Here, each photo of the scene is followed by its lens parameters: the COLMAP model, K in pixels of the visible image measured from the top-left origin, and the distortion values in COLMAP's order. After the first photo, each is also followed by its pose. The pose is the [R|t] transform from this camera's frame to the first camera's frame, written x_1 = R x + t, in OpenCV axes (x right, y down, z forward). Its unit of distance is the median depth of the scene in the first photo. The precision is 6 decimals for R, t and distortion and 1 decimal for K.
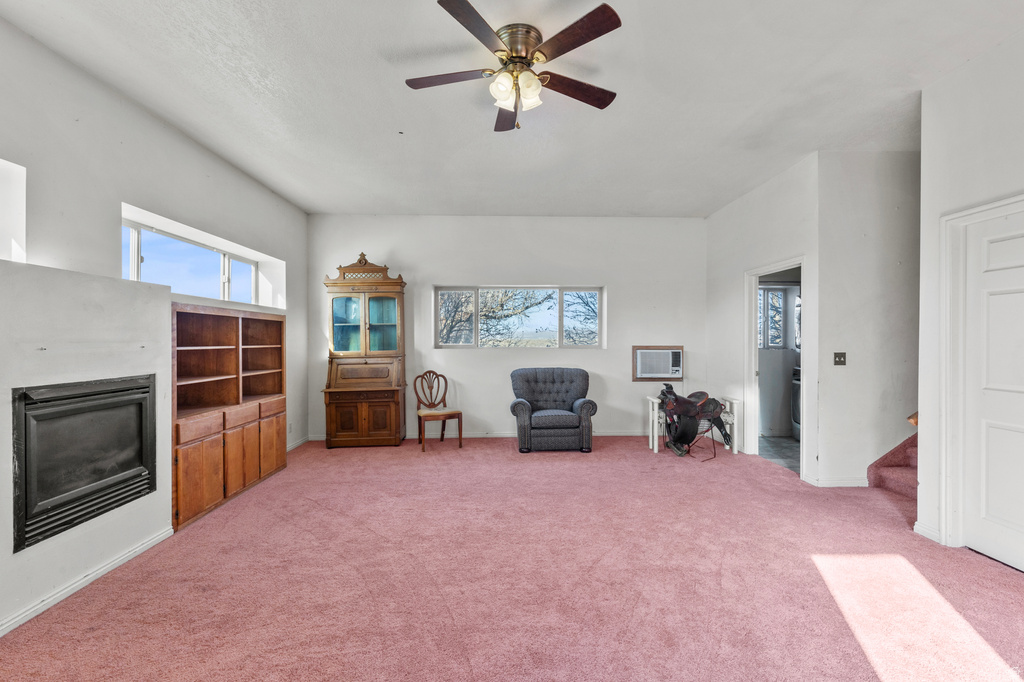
lens RADIAL K [[455.5, 0, 506.1], [0, 455.5, 338.8], [0, 0, 1]] dist [0.003045, 0.000094]
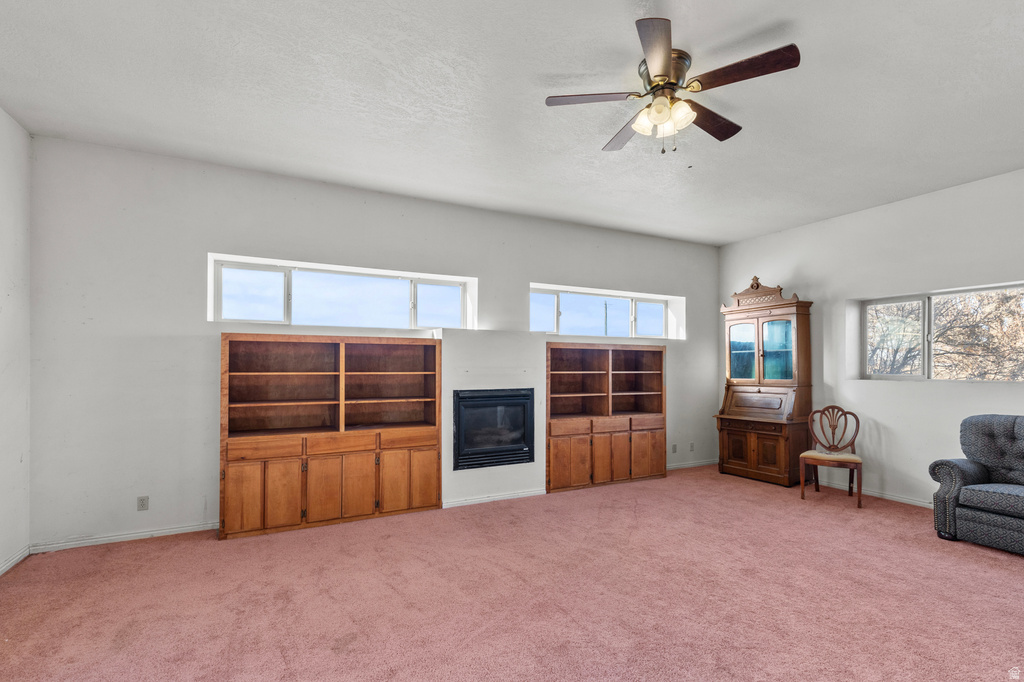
lens RADIAL K [[459.5, 0, 513.0], [0, 459.5, 358.1], [0, 0, 1]] dist [0.002005, 0.000253]
pose [[0.445823, -0.008607, -0.895080, 0.469855], [-0.003375, 0.999930, -0.011297, -0.006935], [0.895115, 0.008057, 0.445763, 0.165499]]
